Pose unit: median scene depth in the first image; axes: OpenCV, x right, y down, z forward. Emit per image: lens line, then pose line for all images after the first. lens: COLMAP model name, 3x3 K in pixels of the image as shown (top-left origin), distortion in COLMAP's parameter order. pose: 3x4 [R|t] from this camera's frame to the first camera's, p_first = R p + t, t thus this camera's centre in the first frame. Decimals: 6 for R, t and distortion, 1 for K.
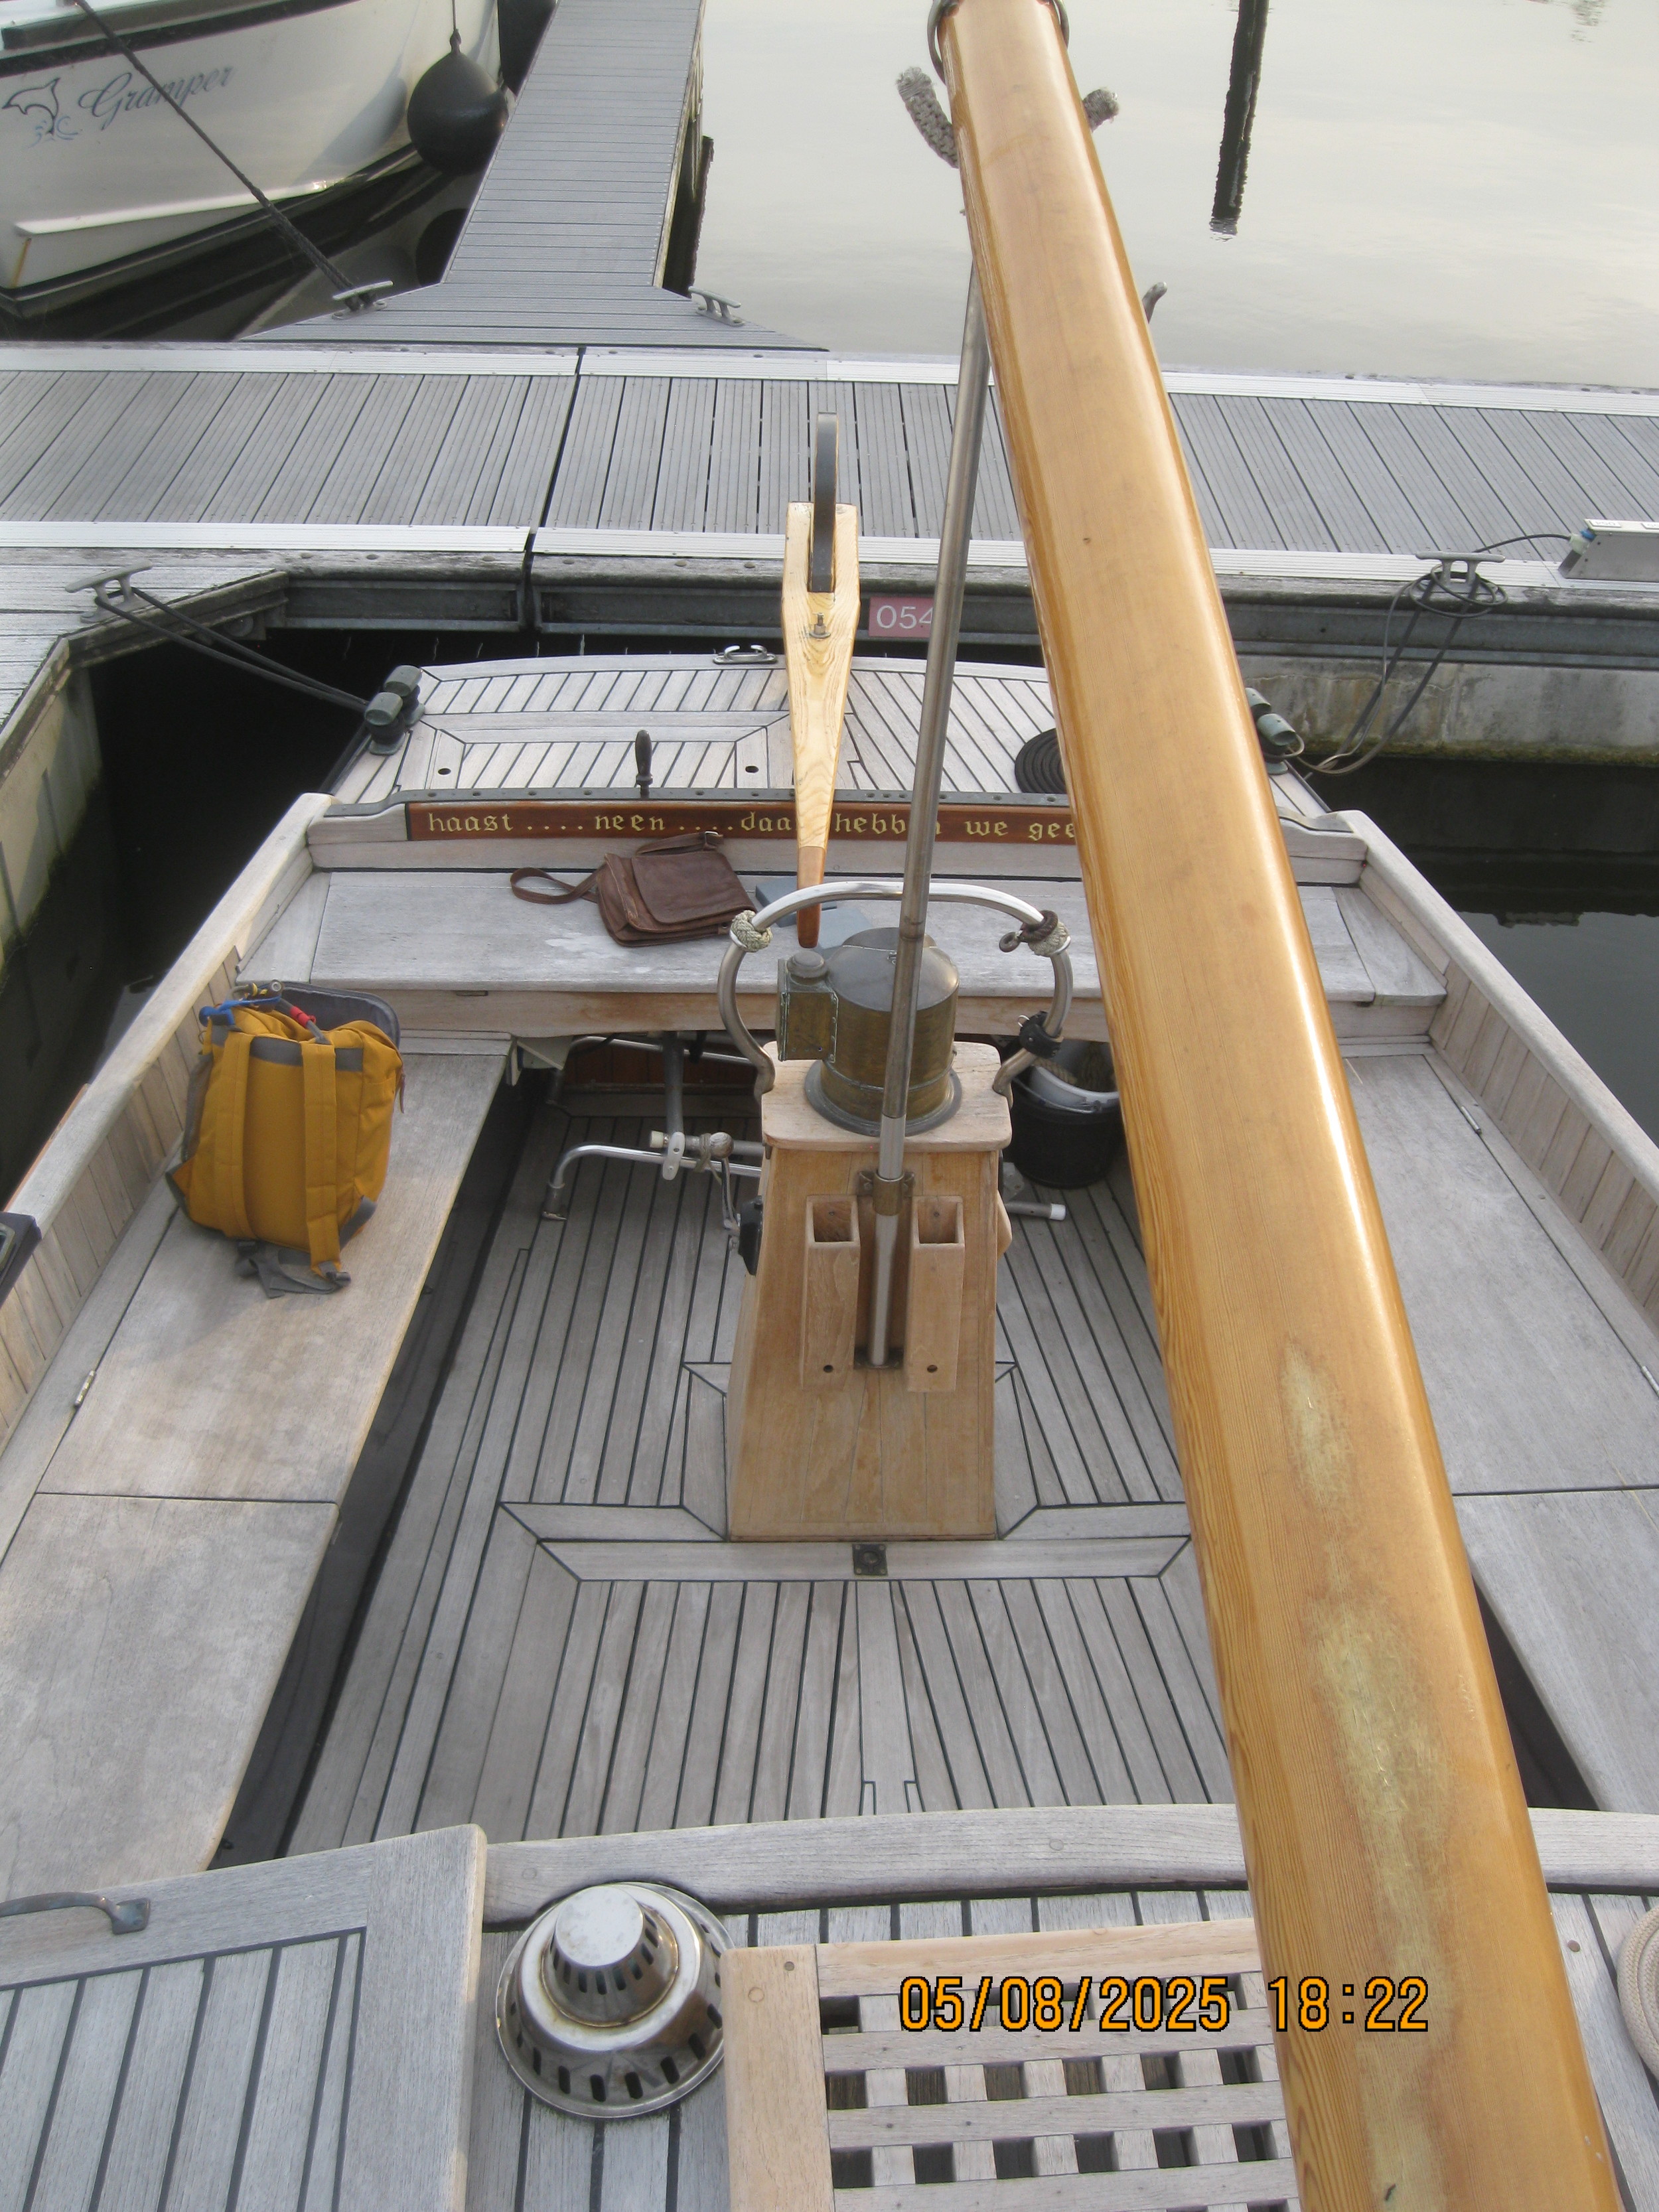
lens RADIAL K [[2309.7, 0, 842.1], [0, 2309.7, 1104.9], [0, 0, 1]] dist [-0.124414, 0.067131]
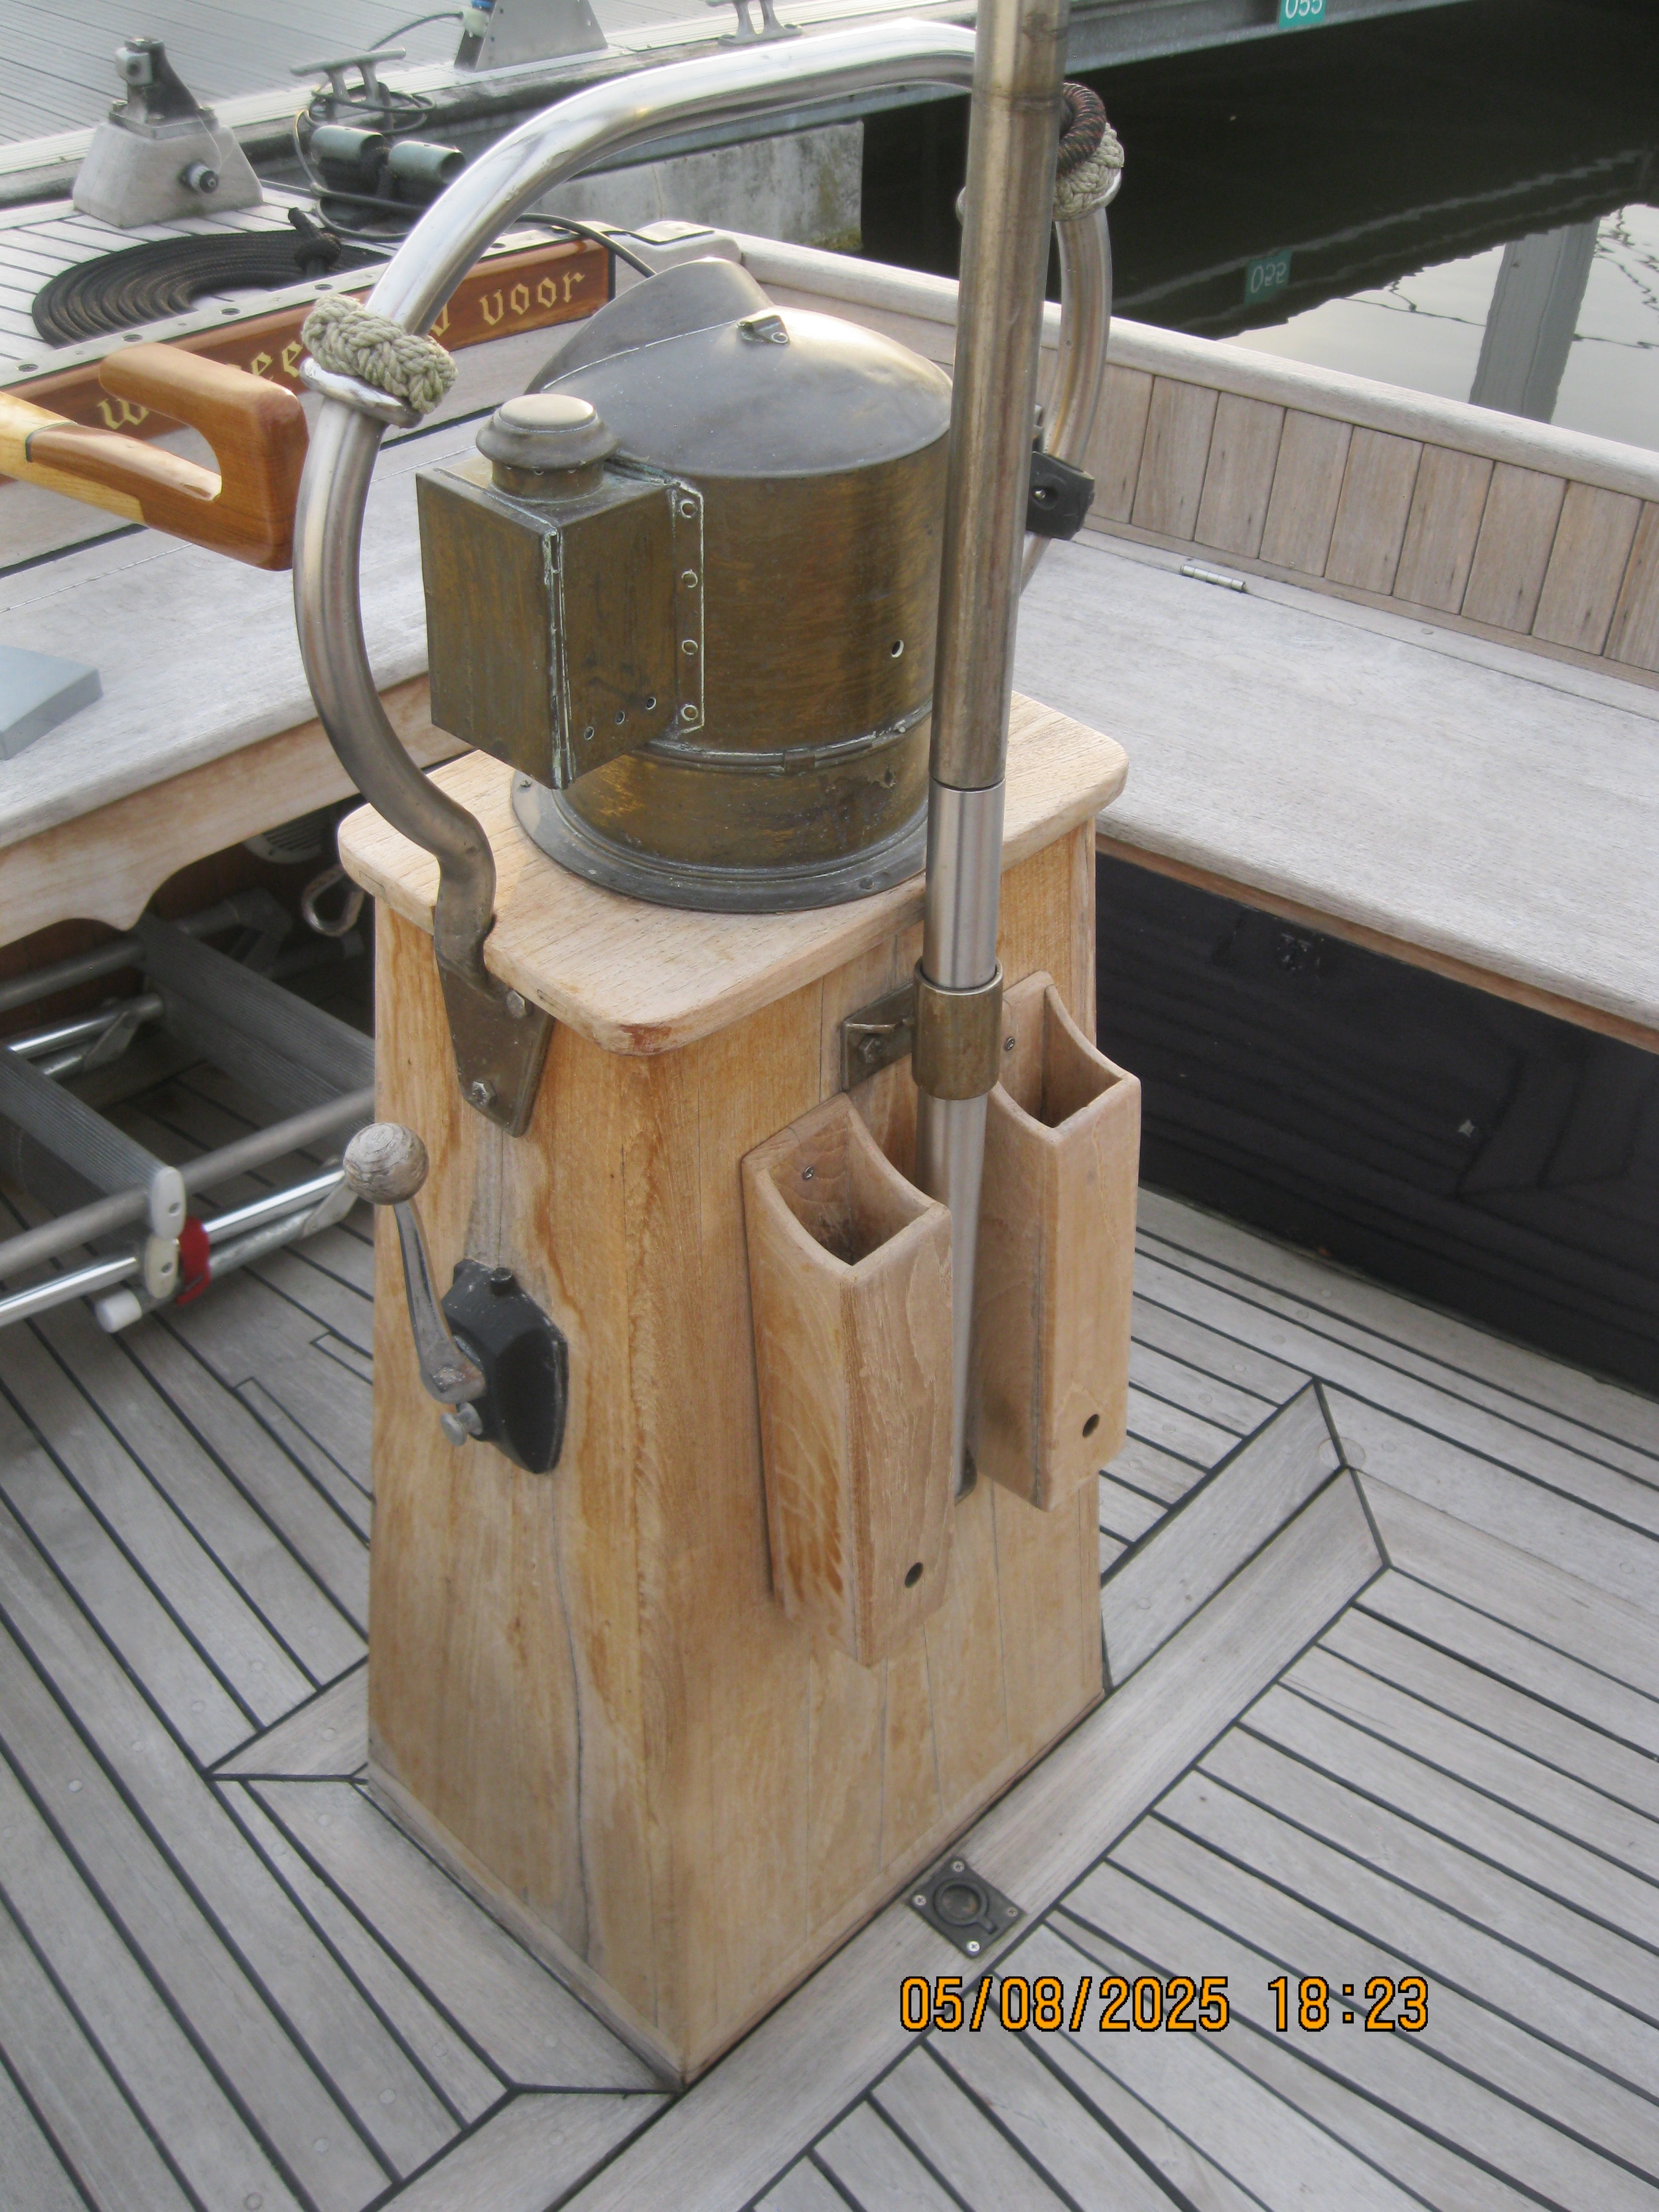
lens RADIAL K [[2169.9, 0, 834.8], [0, 2169.9, 1083.0], [0, 0, 1]] dist [-0.101963, -0.001593]
pose [[0.720655, -0.439556, 0.536141, -0.150032], [0.422318, 0.891611, 0.163330, -0.013726], [-0.549822, 0.108718, 0.828176, 0.663004]]
